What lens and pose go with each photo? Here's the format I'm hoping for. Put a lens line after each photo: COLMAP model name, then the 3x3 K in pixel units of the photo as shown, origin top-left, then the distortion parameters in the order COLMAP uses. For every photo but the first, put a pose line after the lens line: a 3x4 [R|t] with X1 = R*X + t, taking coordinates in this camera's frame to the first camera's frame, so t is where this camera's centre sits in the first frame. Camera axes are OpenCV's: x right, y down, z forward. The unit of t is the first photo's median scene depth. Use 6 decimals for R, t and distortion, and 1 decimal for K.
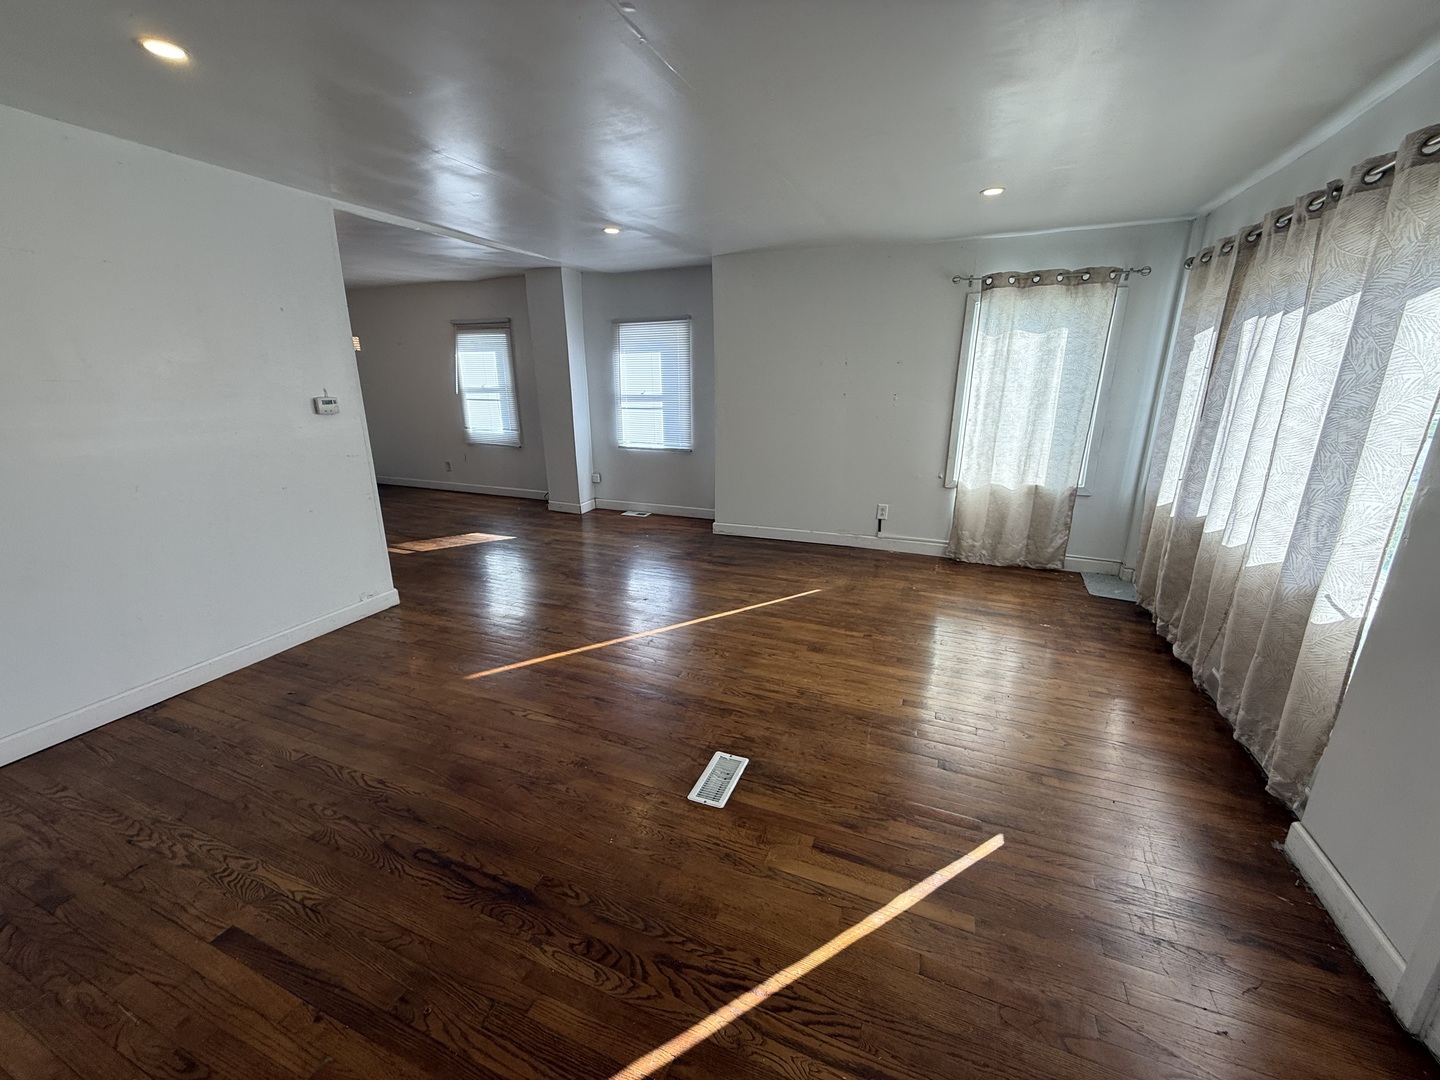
lens RADIAL K [[572.3, 0, 720.5], [0, 572.3, 538.5], [0, 0, 1]] dist [-0.001223, -0.000227]
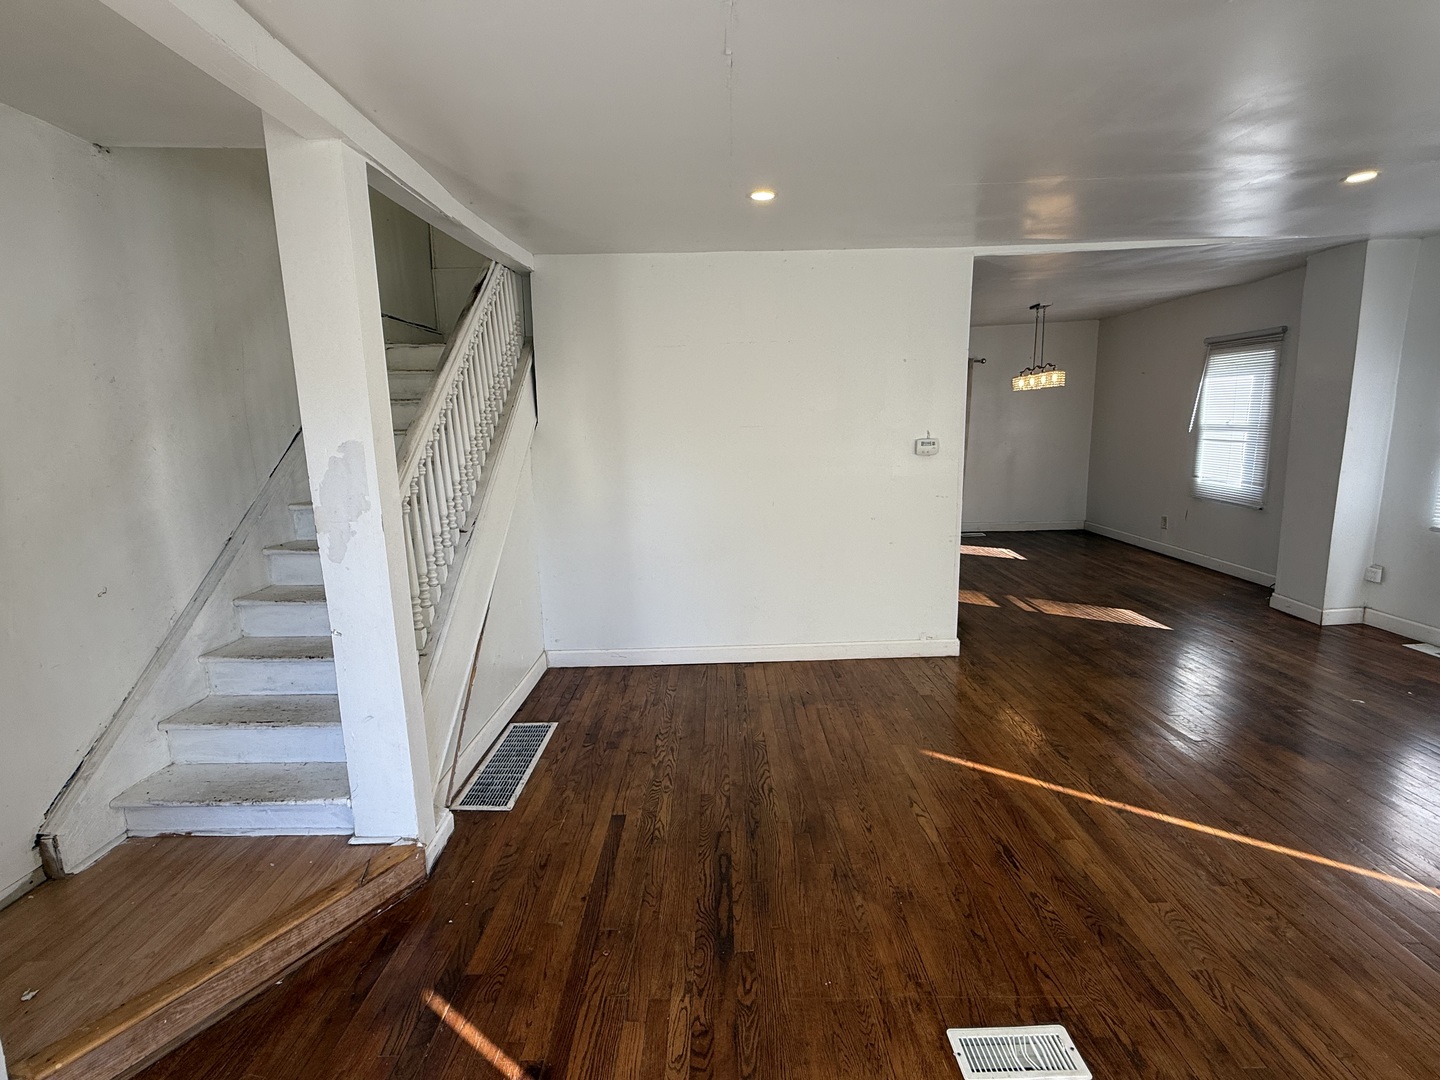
lens RADIAL K [[670.1, 0, 719.2], [0, 670.1, 535.0], [0, 0, 1]] dist [0.004102, -0.002477]
pose [[0.379695, 0.149855, -0.912894, 0.245328], [-0.227963, 0.971520, 0.064664, -0.056339], [0.896585, 0.183554, 0.403043, 0.163811]]
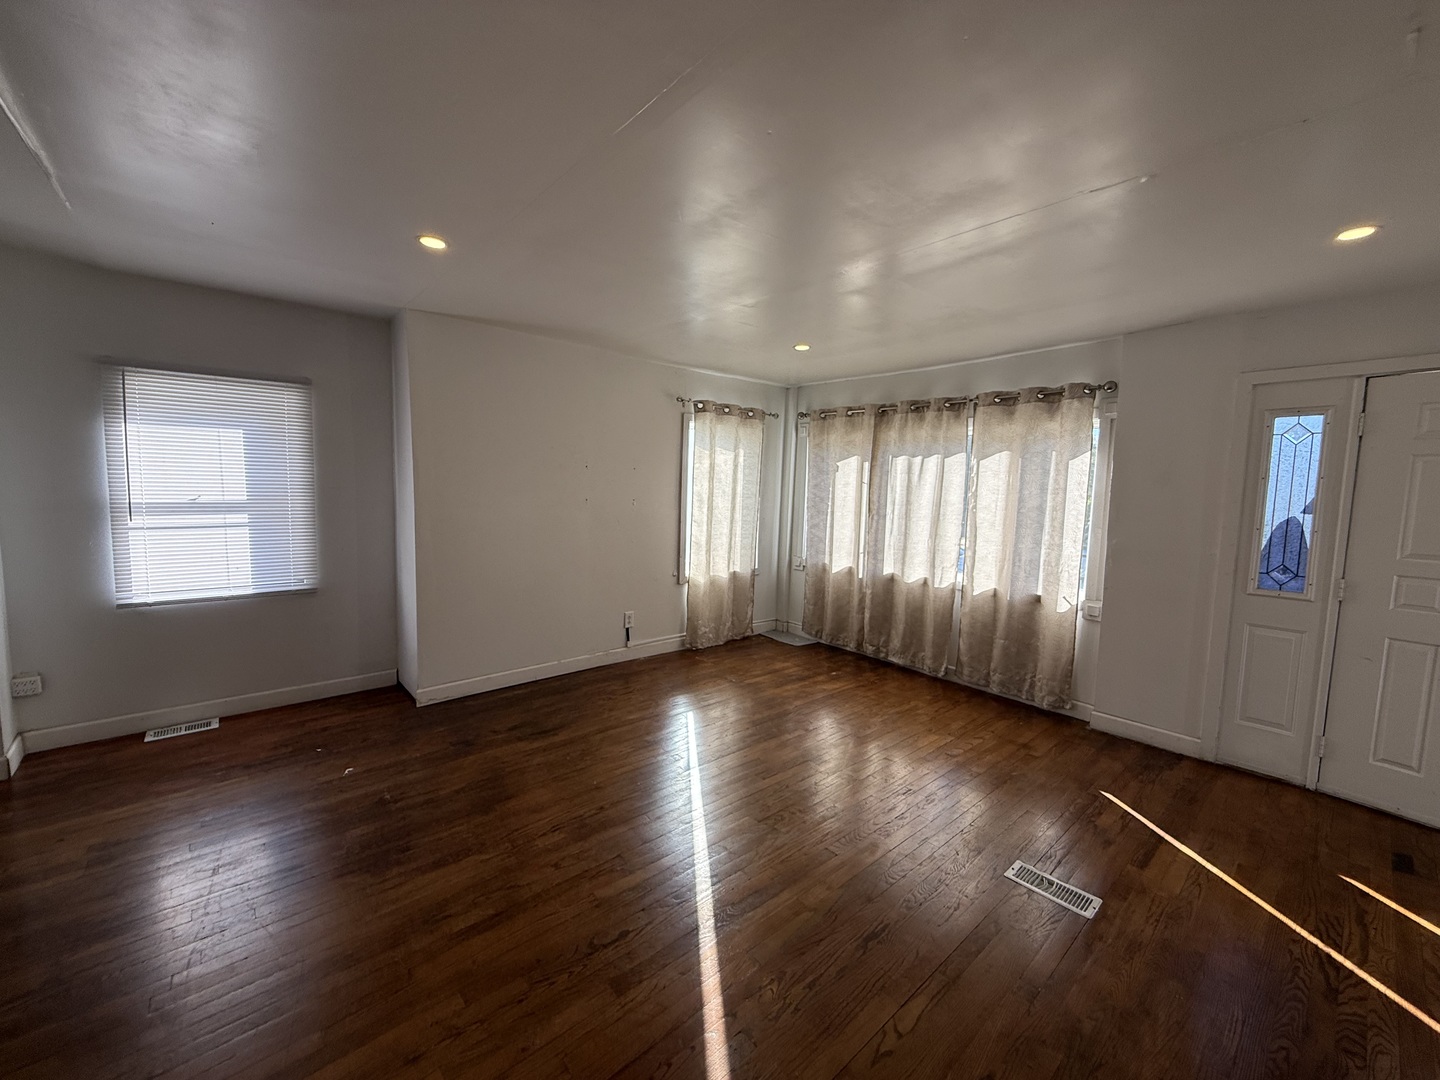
lens RADIAL K [[572.3, 0, 715.8], [0, 572.3, 536.3], [0, 0, 1]] dist [-0.001223, -0.000227]
pose [[0.450770, -0.064762, 0.890288, -0.579344], [0.217470, 0.975281, -0.039165, -0.133976], [-0.865744, 0.211265, 0.453712, 0.492355]]
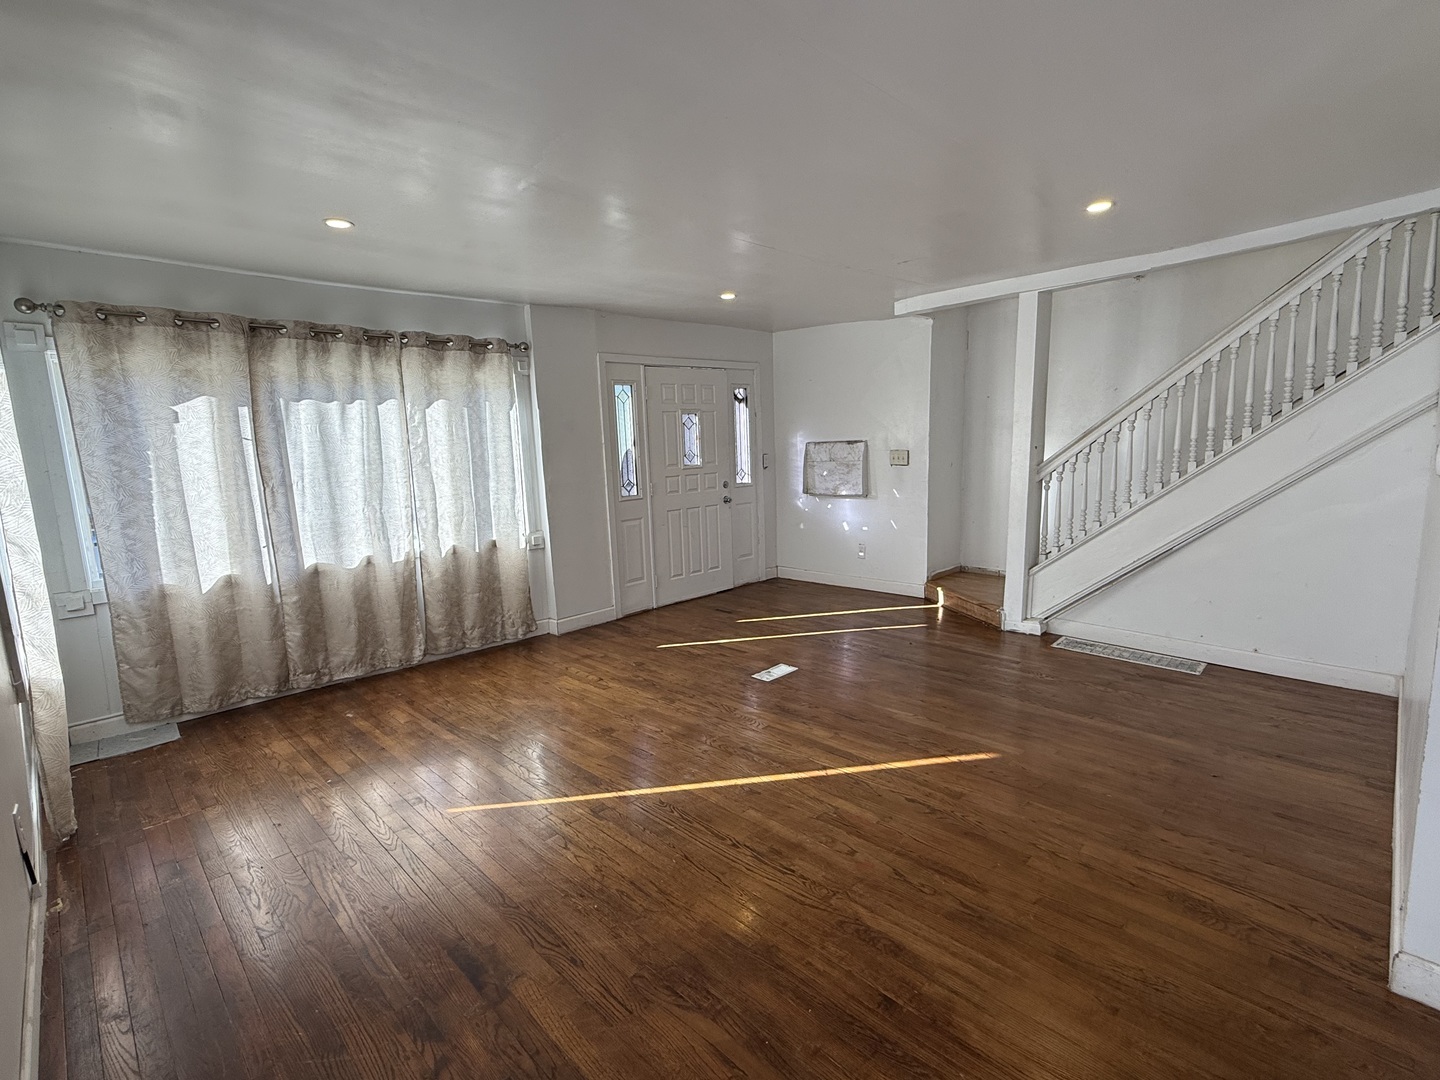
lens RADIAL K [[670.1, 0, 714.6], [0, 670.1, 540.8], [0, 0, 1]] dist [0.004102, -0.002477]
pose [[-0.920906, -0.022475, 0.389136, -0.302634], [0.141653, 0.910781, 0.387831, -0.357656], [-0.363134, 0.412279, -0.835560, 1.321532]]
